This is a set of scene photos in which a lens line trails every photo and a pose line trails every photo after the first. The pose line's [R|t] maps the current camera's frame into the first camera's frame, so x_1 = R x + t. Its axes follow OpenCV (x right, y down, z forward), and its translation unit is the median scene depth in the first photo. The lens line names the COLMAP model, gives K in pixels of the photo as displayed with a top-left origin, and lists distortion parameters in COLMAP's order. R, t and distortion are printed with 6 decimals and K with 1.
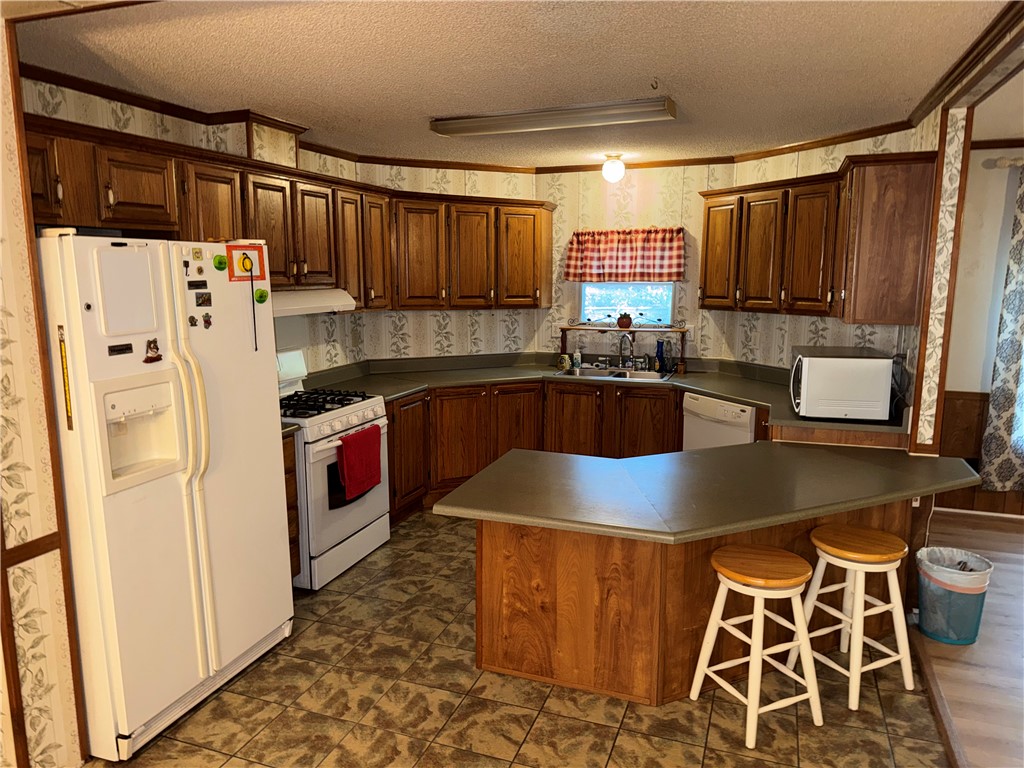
lens RADIAL K [[716.5, 0, 507.2], [0, 716.5, 391.1], [0, 0, 1]] dist [0.073730, -0.089806]
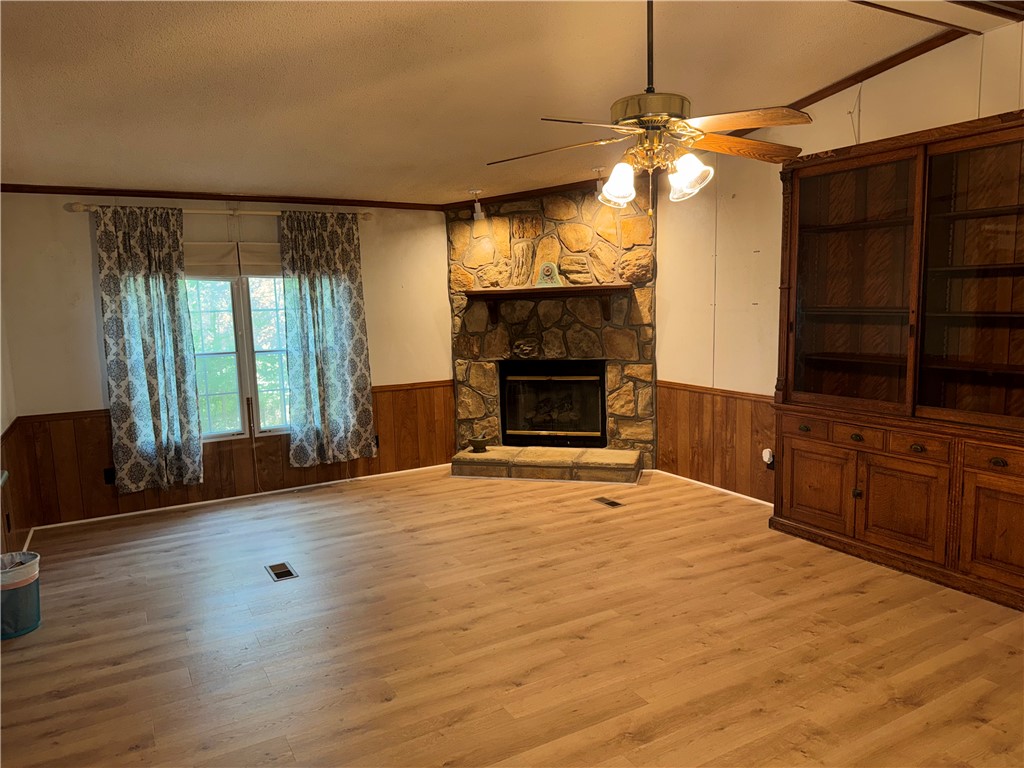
lens RADIAL K [[716.5, 0, 522.5], [0, 716.5, 389.3], [0, 0, 1]] dist [0.073730, -0.089806]
pose [[0.629467, -0.115055, 0.768462, 0.180540], [0.154802, 0.987721, 0.021080, 0.043855], [-0.761451, 0.105691, 0.639548, -0.196361]]
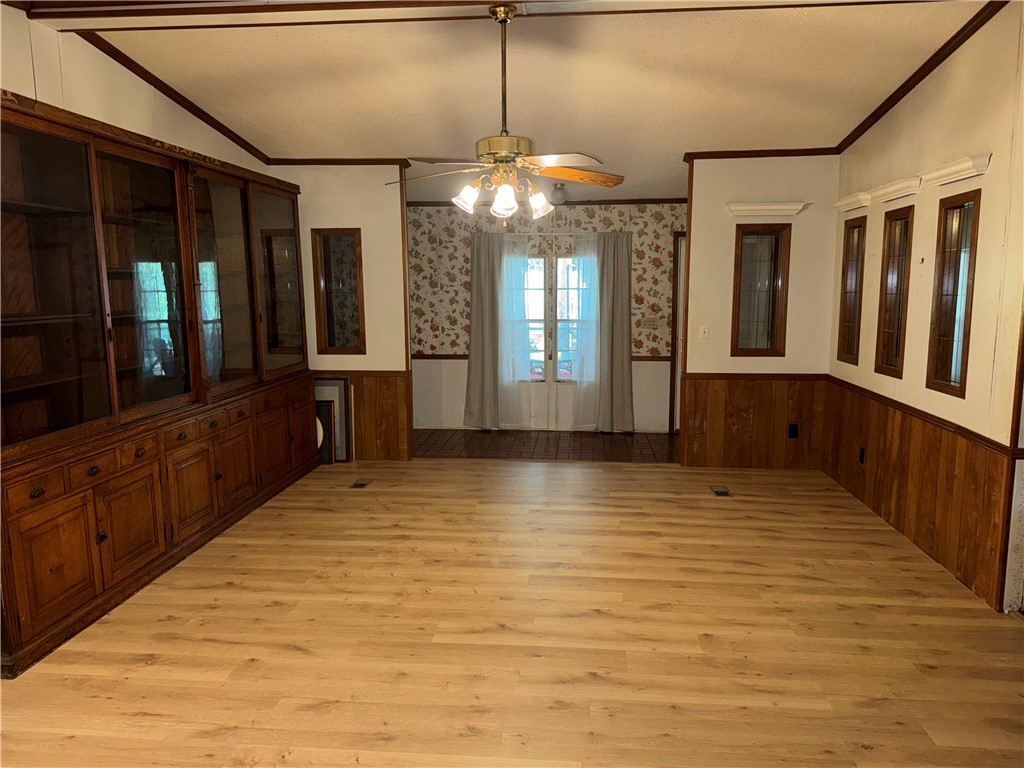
lens RADIAL K [[716.5, 0, 516.7], [0, 716.5, 388.3], [0, 0, 1]] dist [0.073730, -0.089806]
pose [[-0.961509, 0.045706, -0.270945, 0.827327], [-0.039899, 0.952392, 0.302253, -0.113363], [0.271861, 0.301430, -0.913910, 0.718189]]
